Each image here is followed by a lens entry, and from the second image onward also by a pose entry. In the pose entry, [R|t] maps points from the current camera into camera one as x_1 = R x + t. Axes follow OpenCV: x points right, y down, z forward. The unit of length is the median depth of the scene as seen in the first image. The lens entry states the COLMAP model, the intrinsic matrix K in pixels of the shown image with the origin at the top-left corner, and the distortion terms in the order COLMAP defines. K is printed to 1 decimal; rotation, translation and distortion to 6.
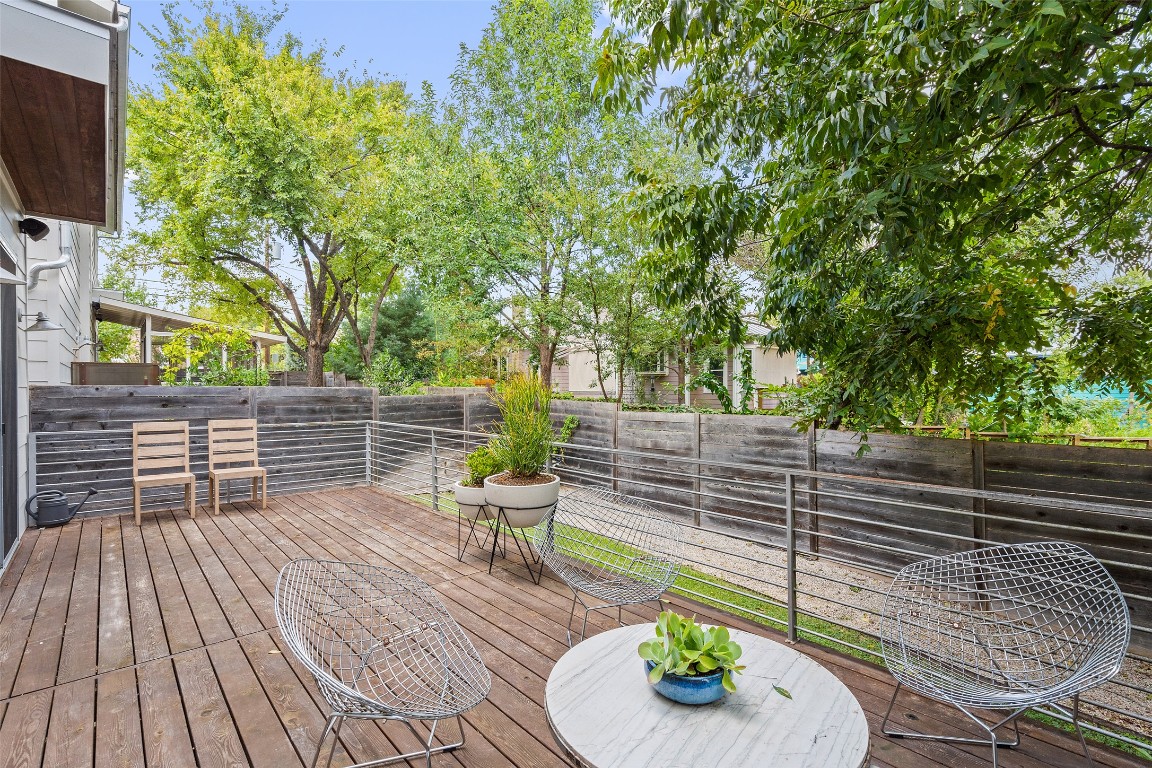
lens RADIAL K [[526.2, 0, 578.5], [0, 526.2, 387.4], [0, 0, 1]] dist [-0.002474, 0.002407]
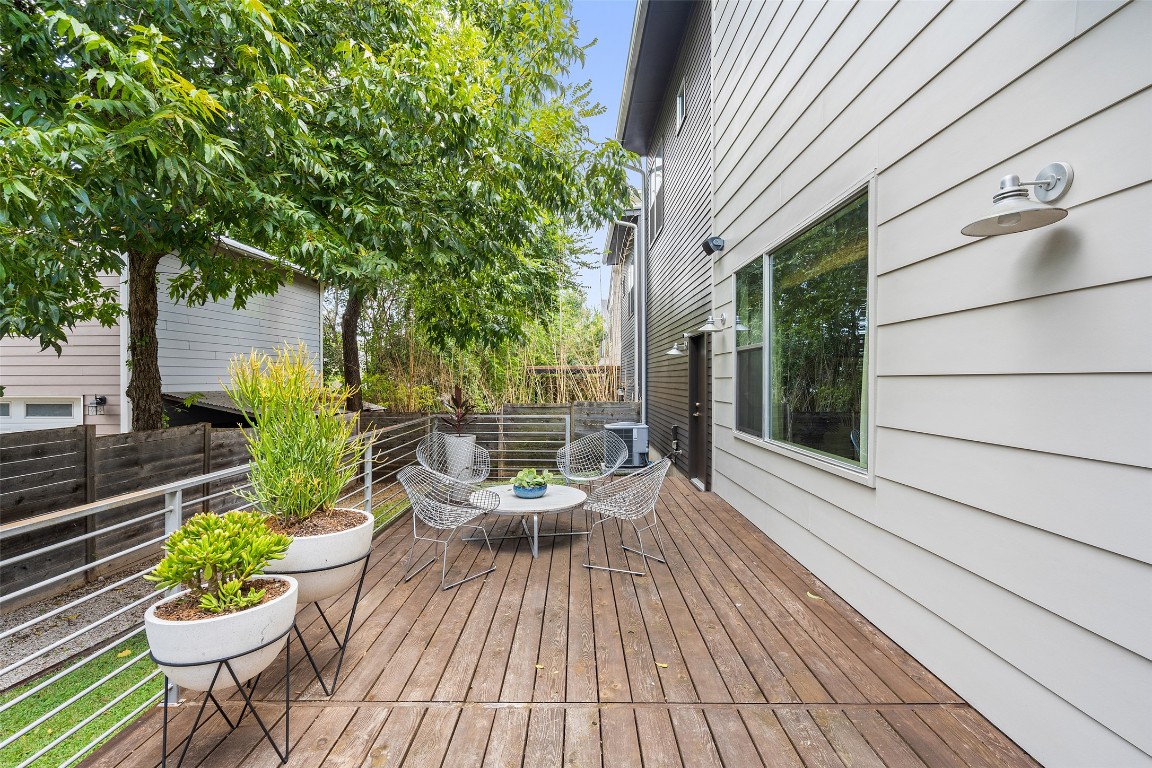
lens RADIAL K [[526.2, 0, 573.7], [0, 526.2, 386.8], [0, 0, 1]] dist [-0.002474, 0.002407]
pose [[-0.736665, -0.004160, 0.676245, -0.755859], [0.002018, 0.999963, 0.008350, 0.008674], [-0.676255, 0.007516, -0.736630, 1.238023]]
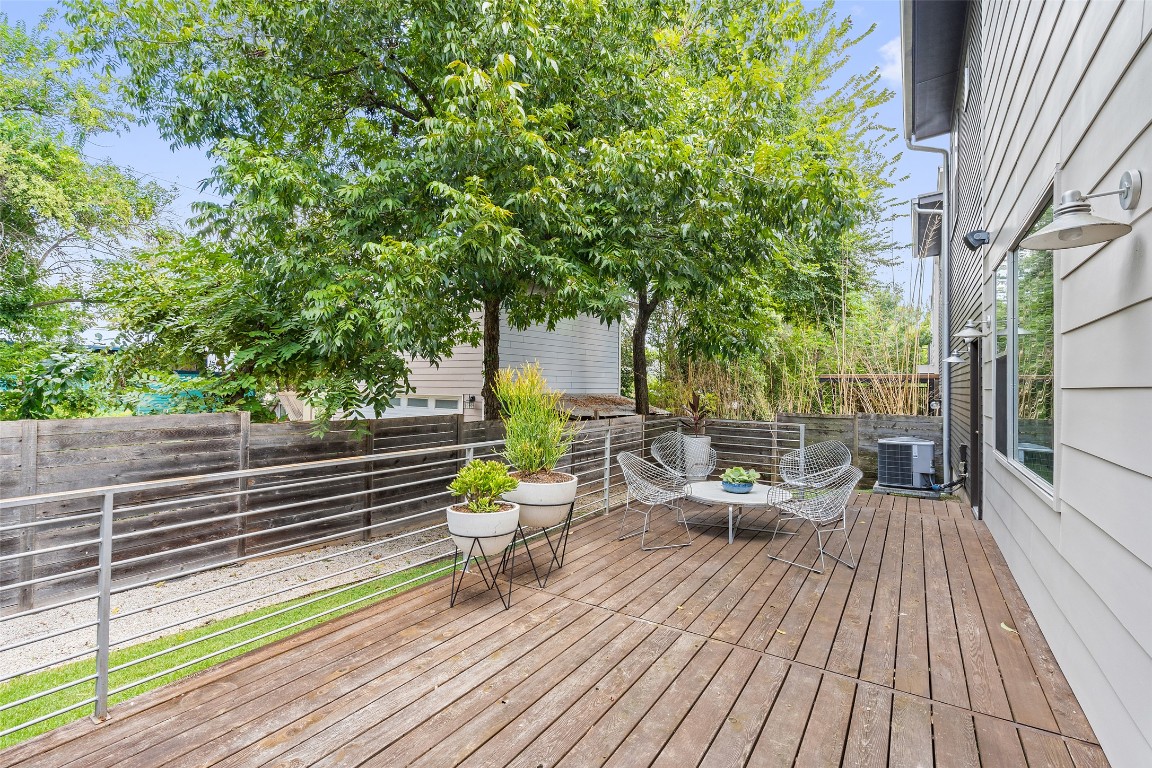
lens RADIAL K [[526.2, 0, 571.9], [0, 526.2, 380.4], [0, 0, 1]] dist [-0.002474, 0.002407]
pose [[-0.258510, 0.010127, 0.965956, -1.053139], [-0.016077, 0.999761, -0.014783, 0.009967], [-0.965875, -0.019351, -0.258285, 1.185934]]
